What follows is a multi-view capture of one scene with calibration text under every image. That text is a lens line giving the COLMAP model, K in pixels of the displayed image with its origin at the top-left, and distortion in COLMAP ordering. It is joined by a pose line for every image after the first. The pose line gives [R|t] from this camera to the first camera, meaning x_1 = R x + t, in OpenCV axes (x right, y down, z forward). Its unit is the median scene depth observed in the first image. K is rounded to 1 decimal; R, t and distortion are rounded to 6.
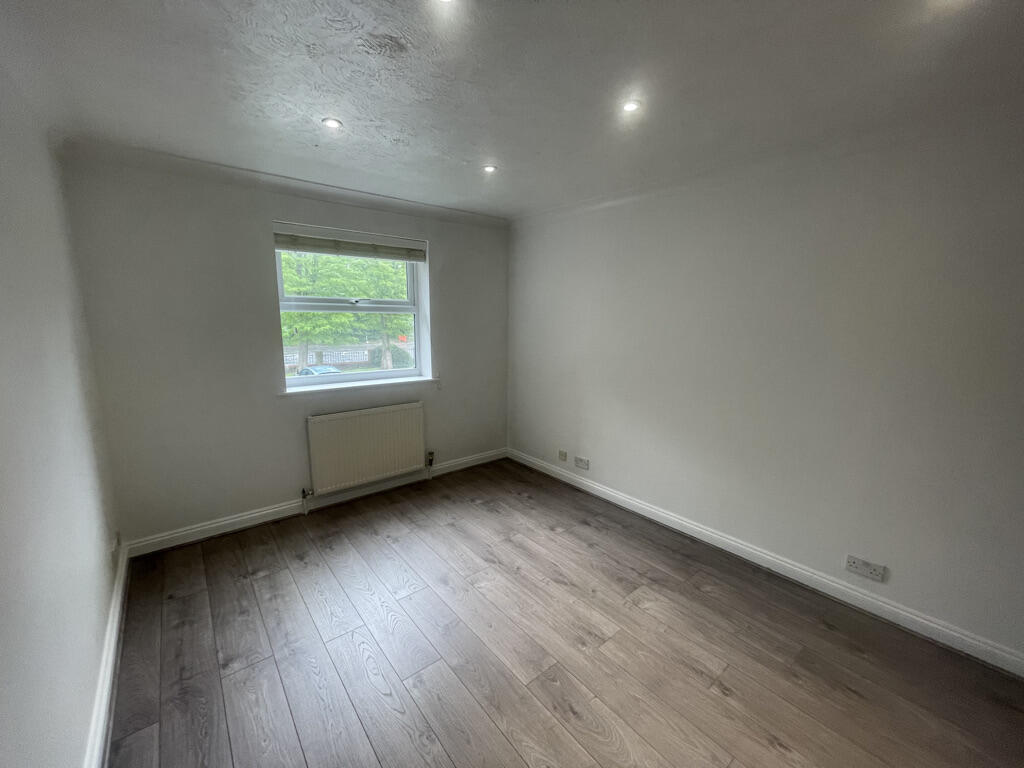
lens RADIAL K [[409.6, 0, 508.0], [0, 409.6, 384.4], [0, 0, 1]] dist [-0.007439, 0.001259]
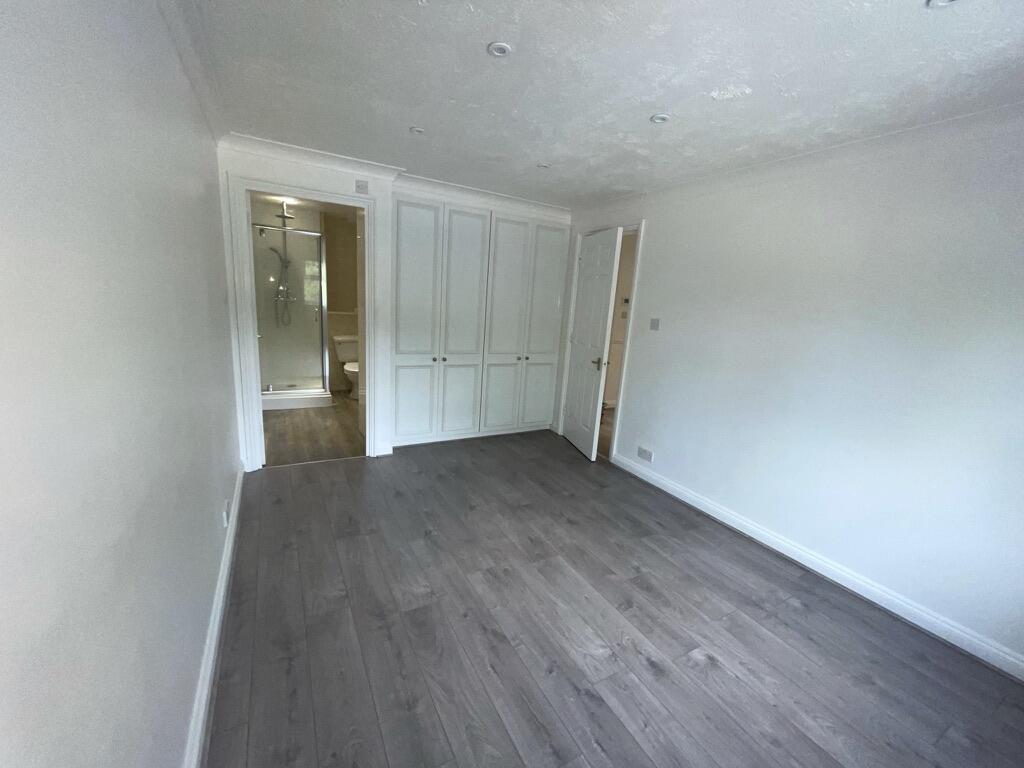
lens RADIAL K [[409.6, 0, 513.7], [0, 409.6, 385.5], [0, 0, 1]] dist [-0.007439, 0.001259]
pose [[-0.983138, -0.110828, 0.145451, 0.045268], [-0.050346, 0.928720, 0.367349, -0.267720], [-0.175795, 0.353832, -0.918640, 1.717112]]
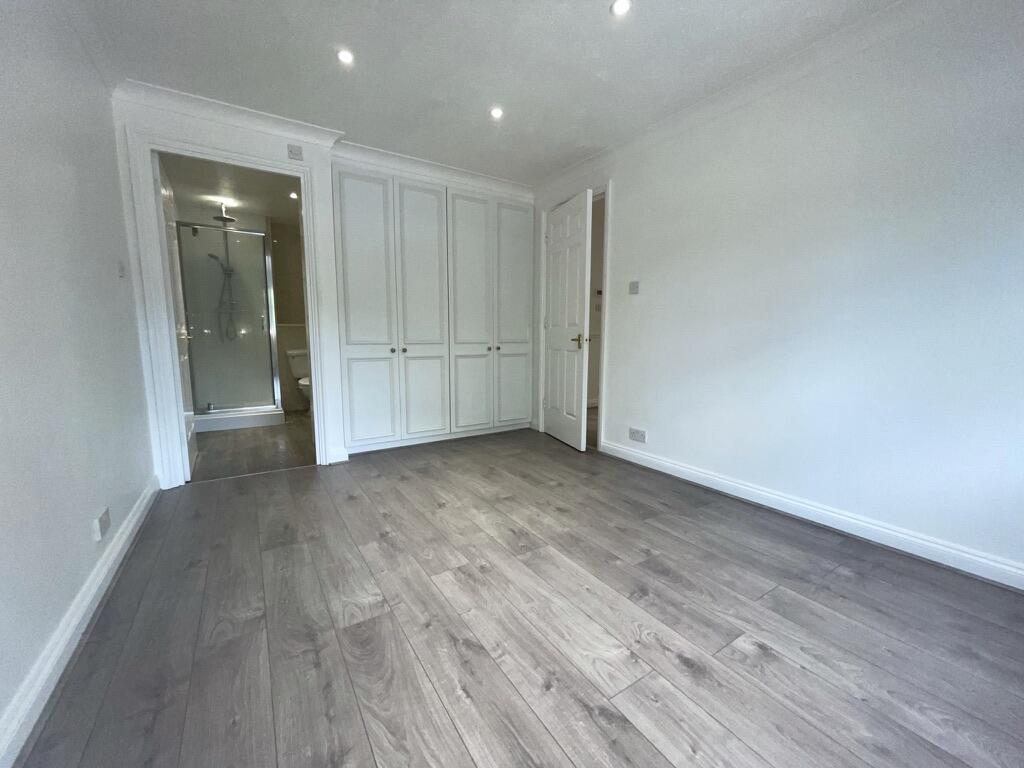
lens RADIAL K [[409.6, 0, 514.0], [0, 409.6, 386.1], [0, 0, 1]] dist [-0.007439, 0.001259]
pose [[-0.994571, -0.025388, 0.100919, 0.029277], [0.005237, 0.956343, 0.292200, -0.020428], [-0.103931, 0.291142, -0.951018, 1.587226]]
